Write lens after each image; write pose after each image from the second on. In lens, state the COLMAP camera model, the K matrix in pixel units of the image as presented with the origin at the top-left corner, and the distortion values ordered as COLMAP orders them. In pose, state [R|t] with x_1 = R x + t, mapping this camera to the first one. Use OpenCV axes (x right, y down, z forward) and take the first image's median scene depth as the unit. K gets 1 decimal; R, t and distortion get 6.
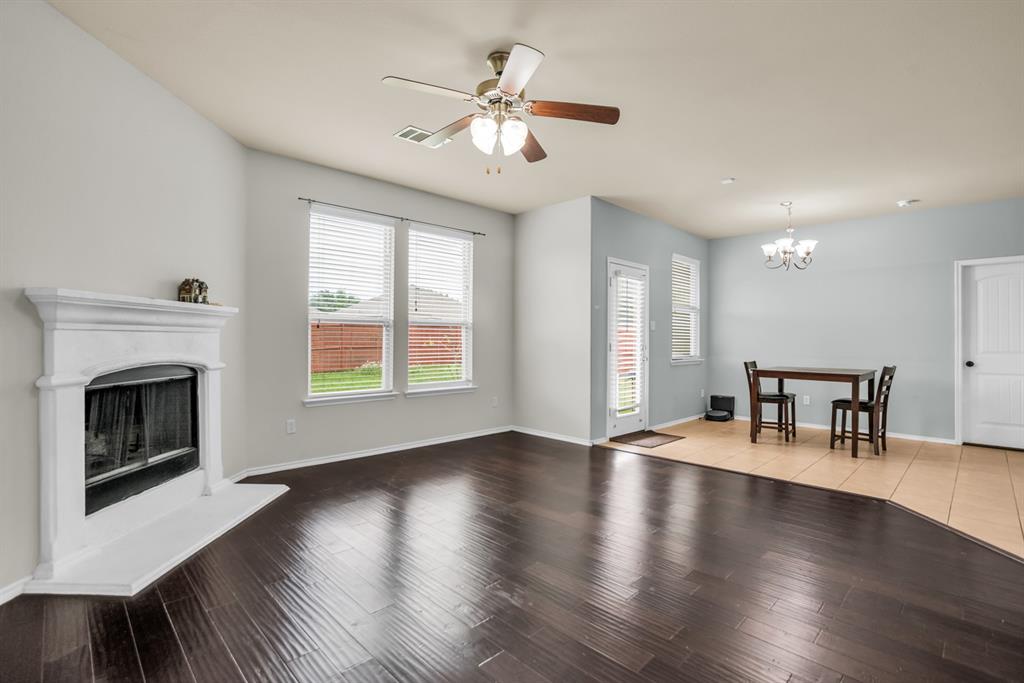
lens RADIAL K [[478.8, 0, 551.9], [0, 478.8, 336.1], [0, 0, 1]] dist [-0.000660, 0.000178]
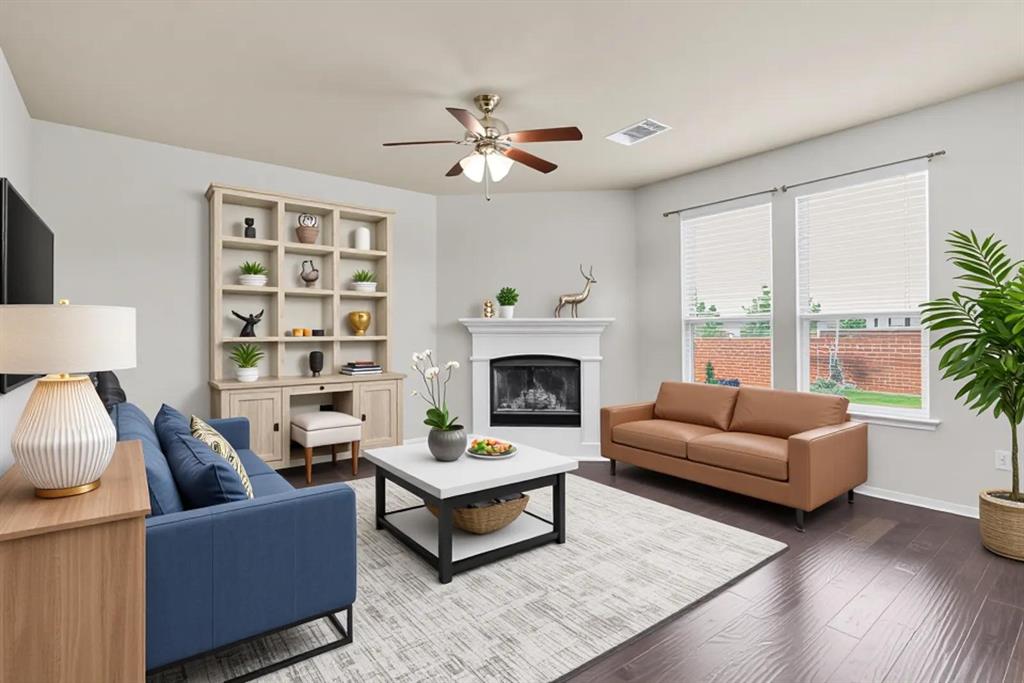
lens RADIAL K [[529.1, 0, 505.4], [0, 529.1, 335.3], [0, 0, 1]] dist [-0.002171, -0.000279]
pose [[-0.125083, -0.010674, -0.992089, 0.917639], [0.009935, 0.999879, -0.012011, 0.007928], [0.992097, -0.011359, -0.124962, 0.970598]]
